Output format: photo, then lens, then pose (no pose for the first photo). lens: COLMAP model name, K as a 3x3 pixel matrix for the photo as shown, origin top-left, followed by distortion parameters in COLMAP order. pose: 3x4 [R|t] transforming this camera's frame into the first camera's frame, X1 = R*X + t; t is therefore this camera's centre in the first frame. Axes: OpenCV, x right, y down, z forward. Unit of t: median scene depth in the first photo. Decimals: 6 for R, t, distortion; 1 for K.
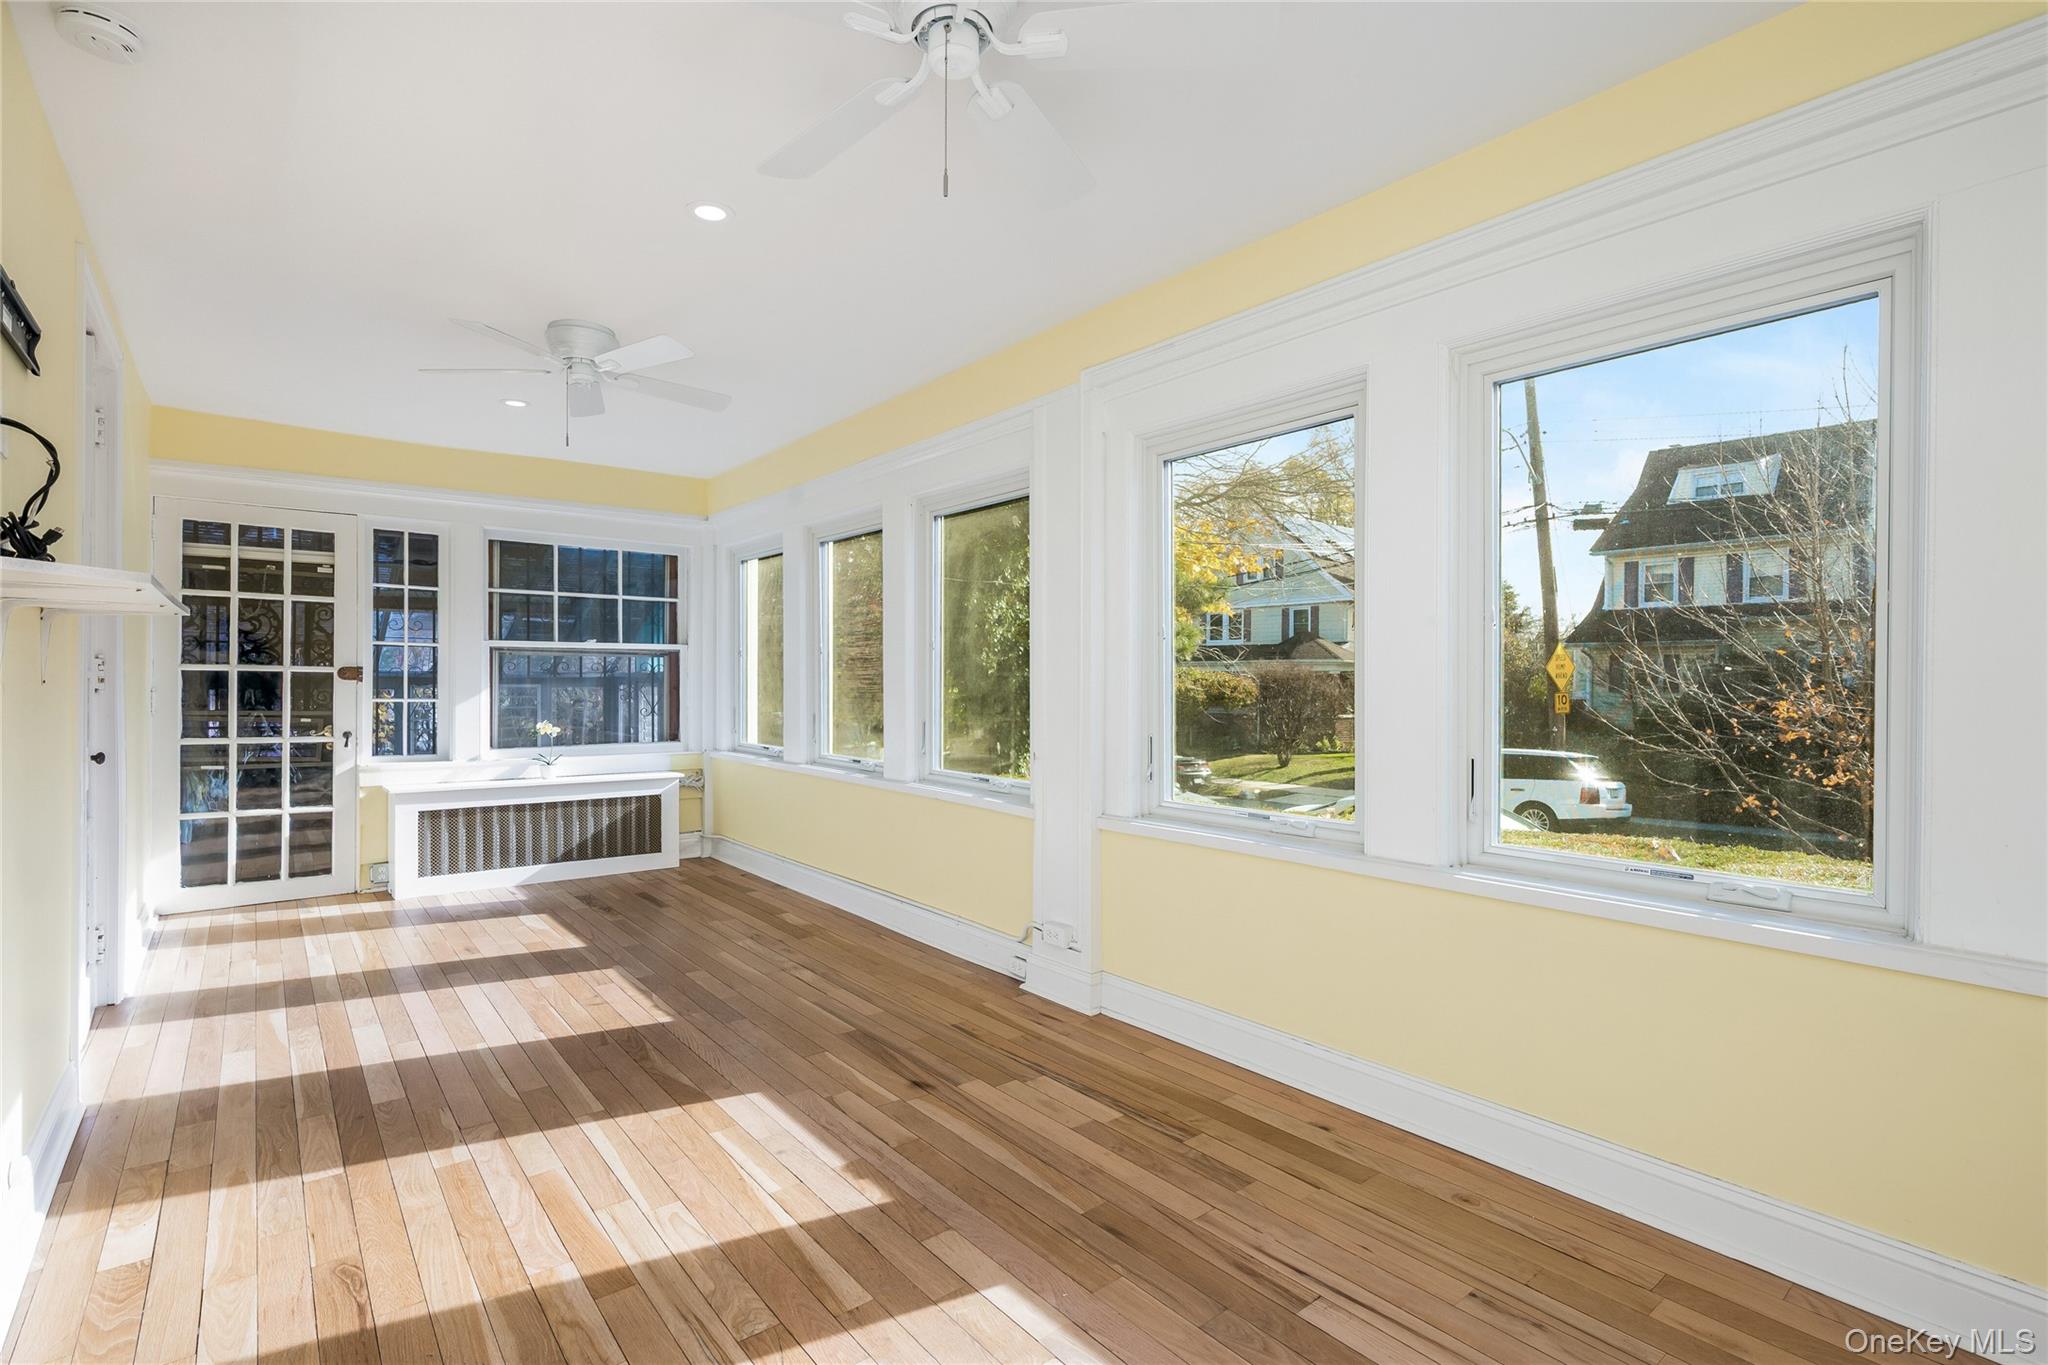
lens RADIAL K [[826.5, 0, 1024.4], [0, 826.5, 677.1], [0, 0, 1]] dist [-0.000853, 0.000029]
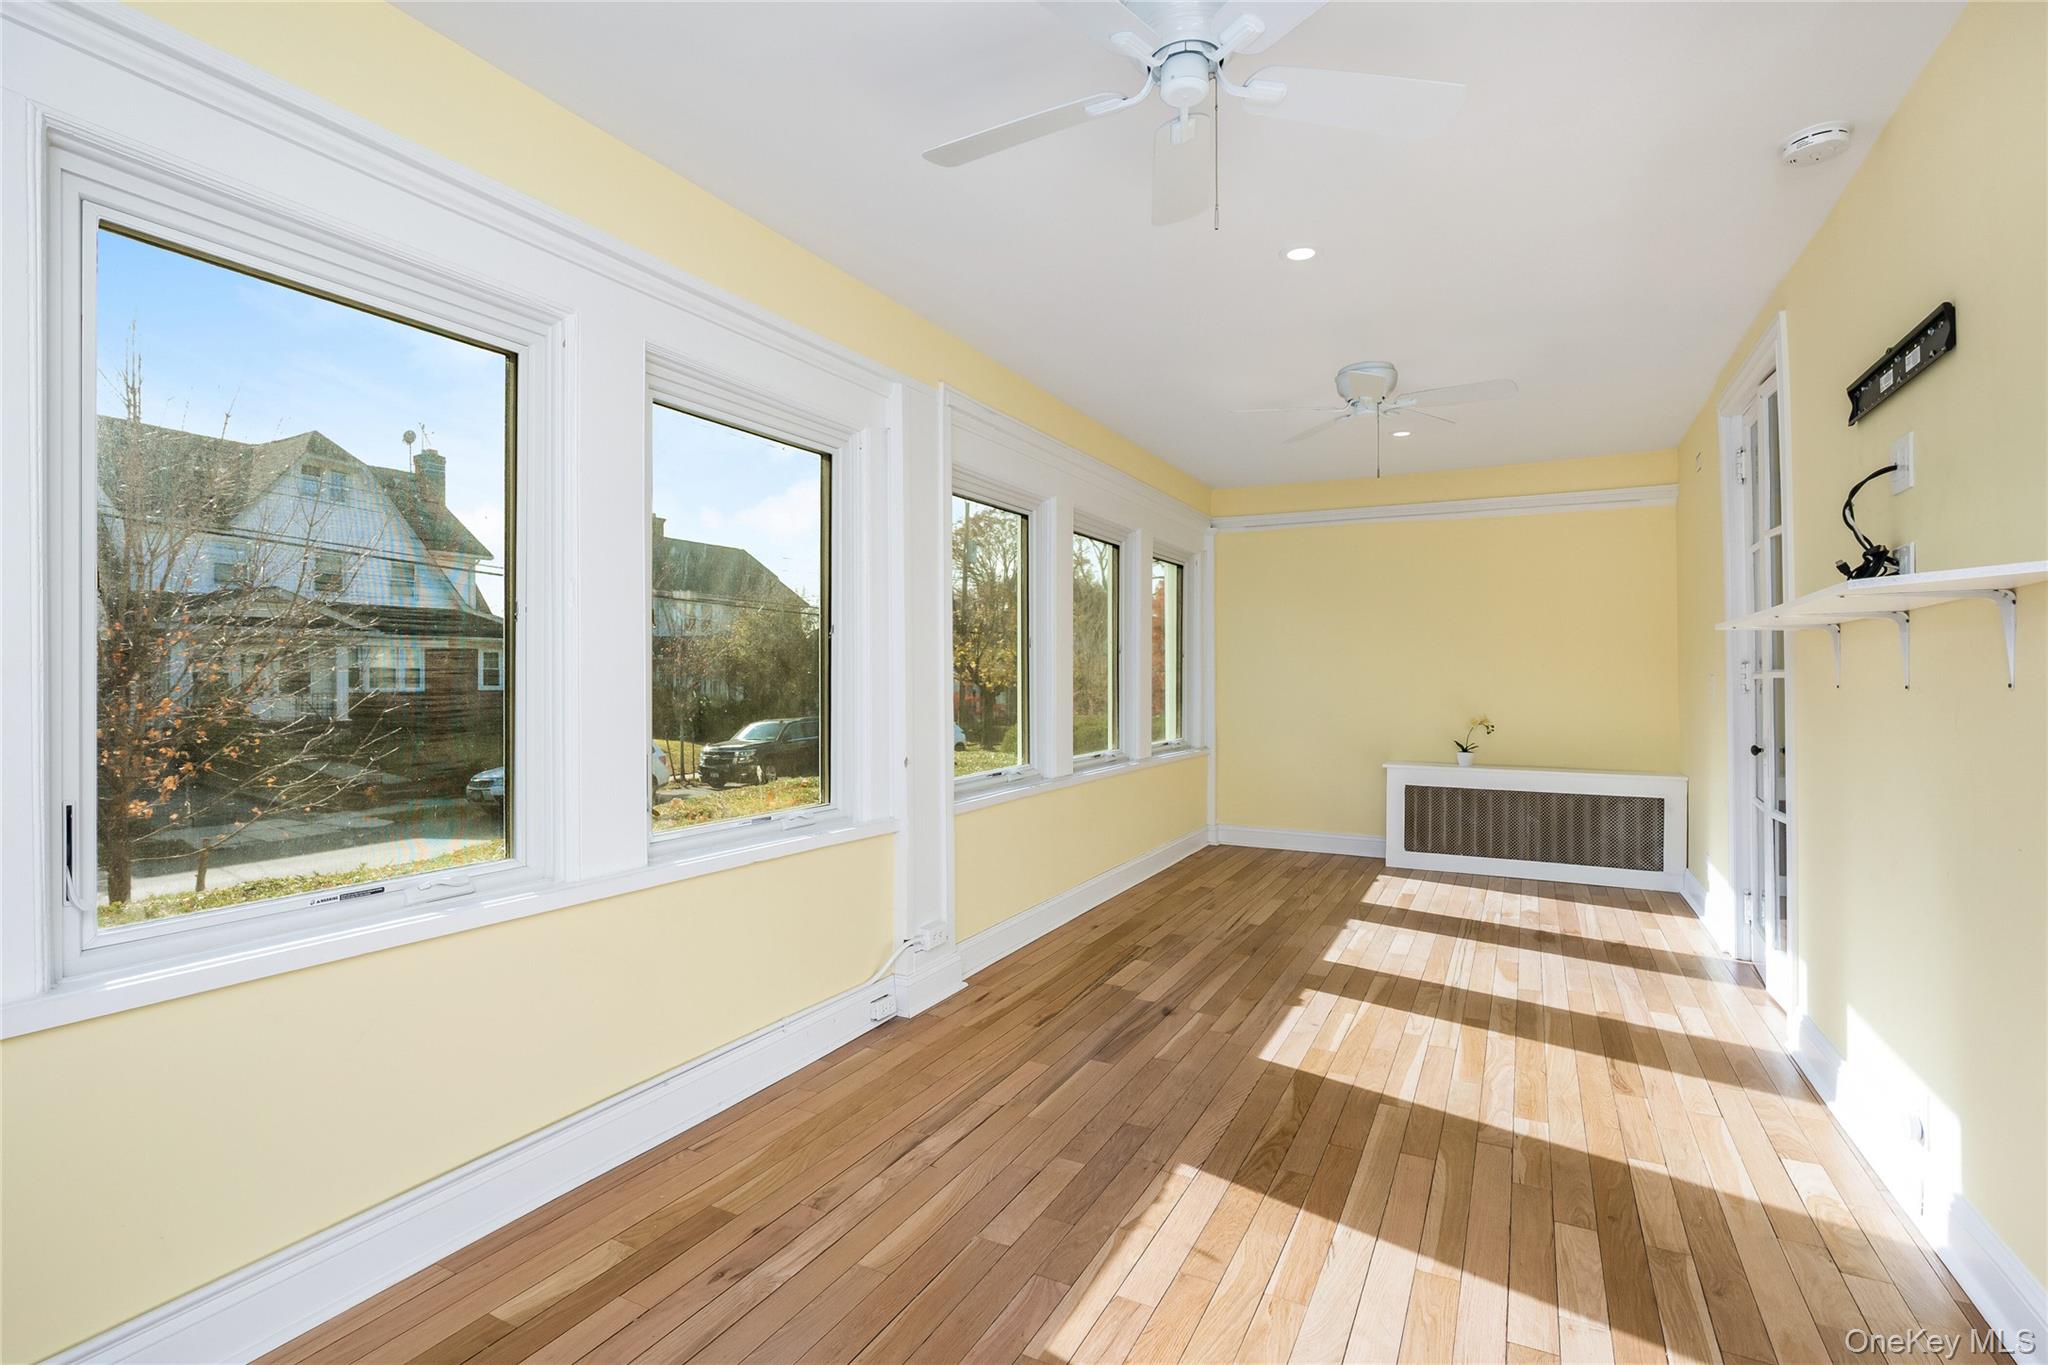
lens RADIAL K [[826.5, 0, 1024.4], [0, 826.5, 677.1], [0, 0, 1]] dist [-0.000853, 0.000029]
pose [[-0.267854, -0.004020, 0.963451, -1.347432], [-0.002188, 0.999991, 0.003564, 0.001983], [-0.963457, -0.001153, -0.267860, 1.672878]]
